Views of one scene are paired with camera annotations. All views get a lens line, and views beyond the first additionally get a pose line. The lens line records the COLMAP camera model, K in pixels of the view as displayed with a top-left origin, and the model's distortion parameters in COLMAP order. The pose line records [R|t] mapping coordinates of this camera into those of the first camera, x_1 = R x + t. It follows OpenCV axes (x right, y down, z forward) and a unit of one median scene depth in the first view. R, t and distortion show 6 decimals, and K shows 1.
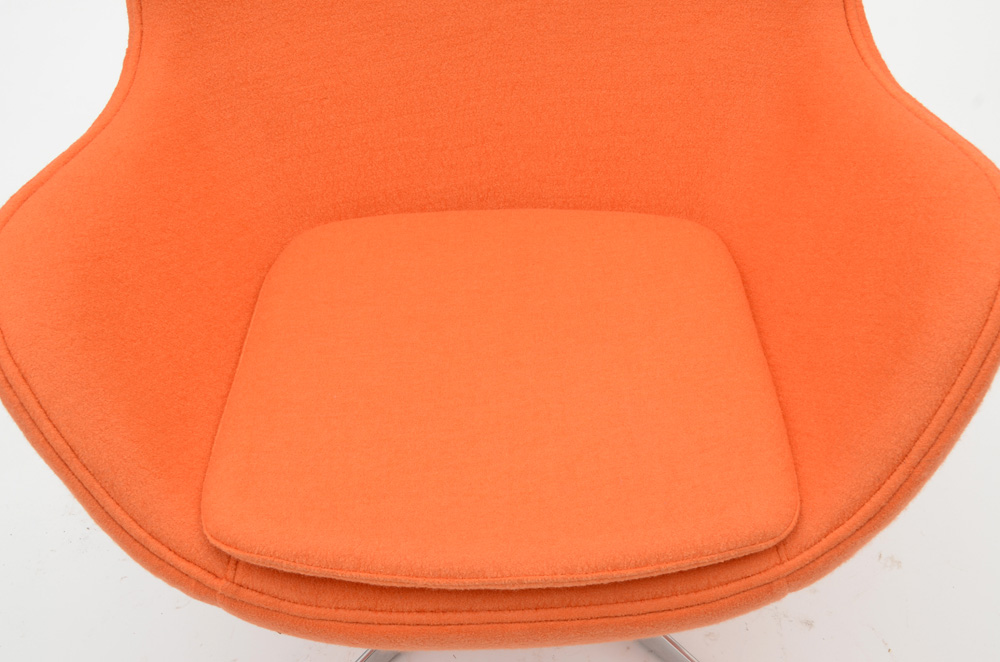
lens RADIAL K [[1208.6, 0, 500.0], [0, 1208.6, 331.0], [0, 0, 1]] dist [0.068557, 0.014207]
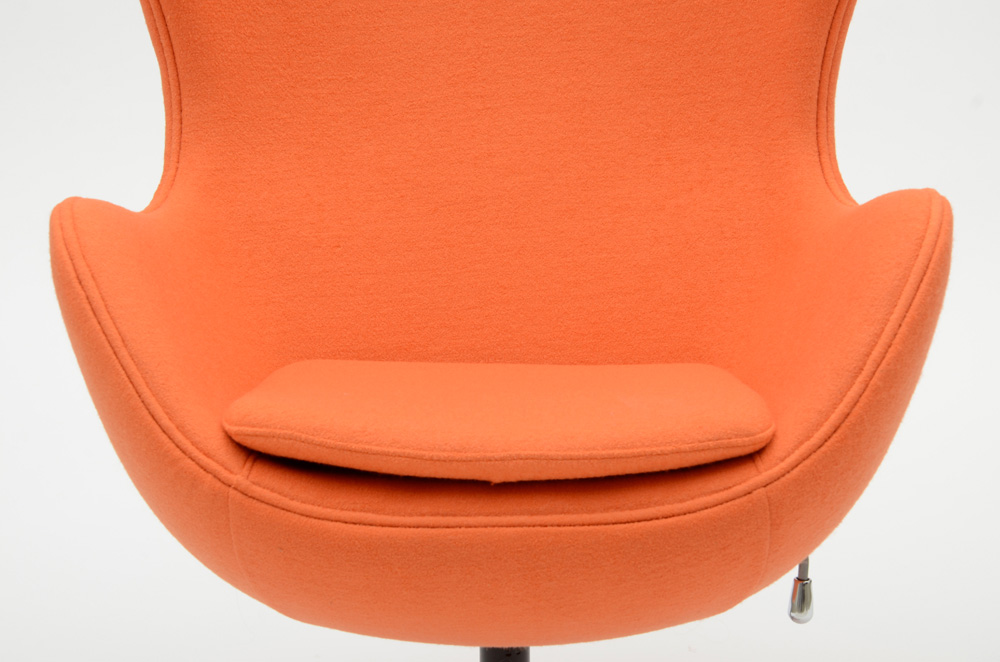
lens RADIAL K [[2517.3, 0, 500.0], [0, 2517.3, 331.0], [0, 0, 1]] dist [0.597300, 0.402584]
pose [[0.999125, 0.041609, 0.004233, -0.011498], [-0.030994, 0.804553, -0.593071, 1.225881], [-0.028083, 0.592421, 0.805139, -0.754839]]
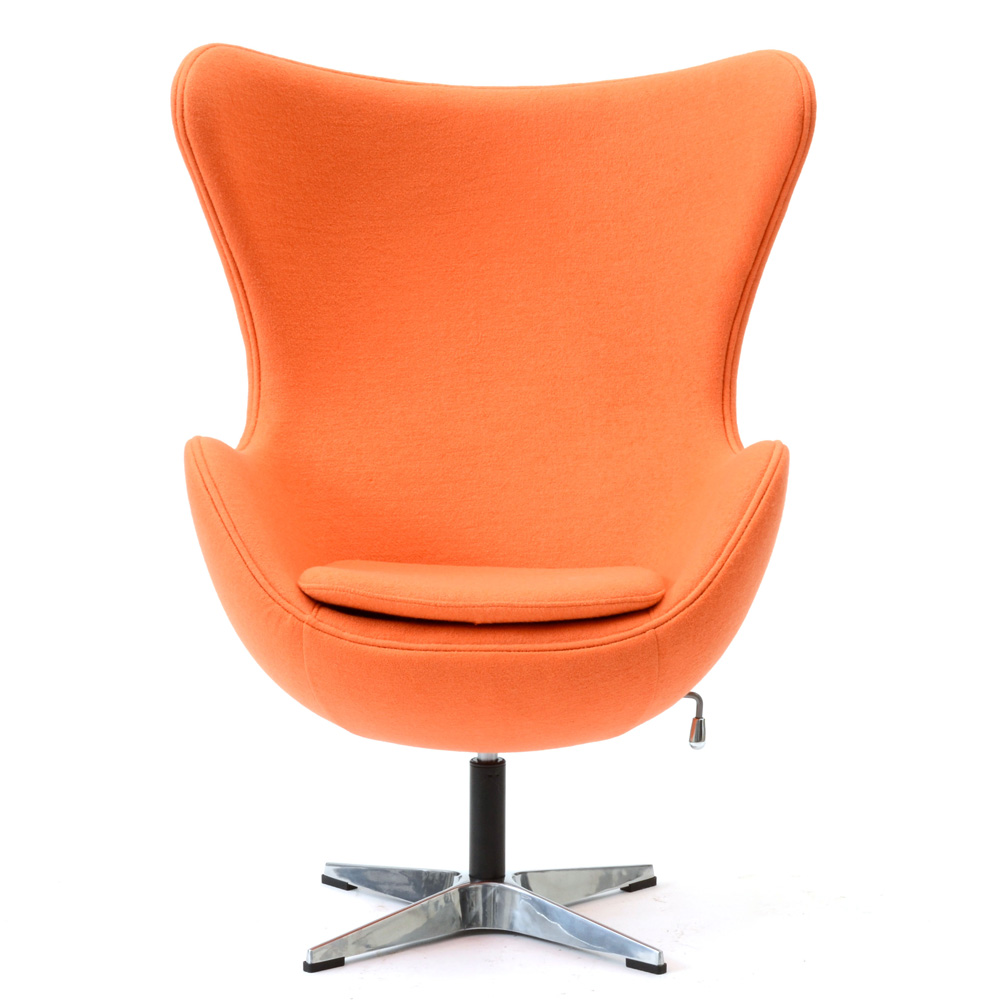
lens RADIAL K [[4143.8, 0, 527.6], [0, 4143.8, 502.6], [0, 0, 1]] dist [0.708485, -3.331916]
pose [[0.998208, 0.059215, -0.008589, 0.087298], [-0.050748, 0.761794, -0.645828, 3.145912], [-0.031700, 0.645107, 0.763434, -2.868106]]
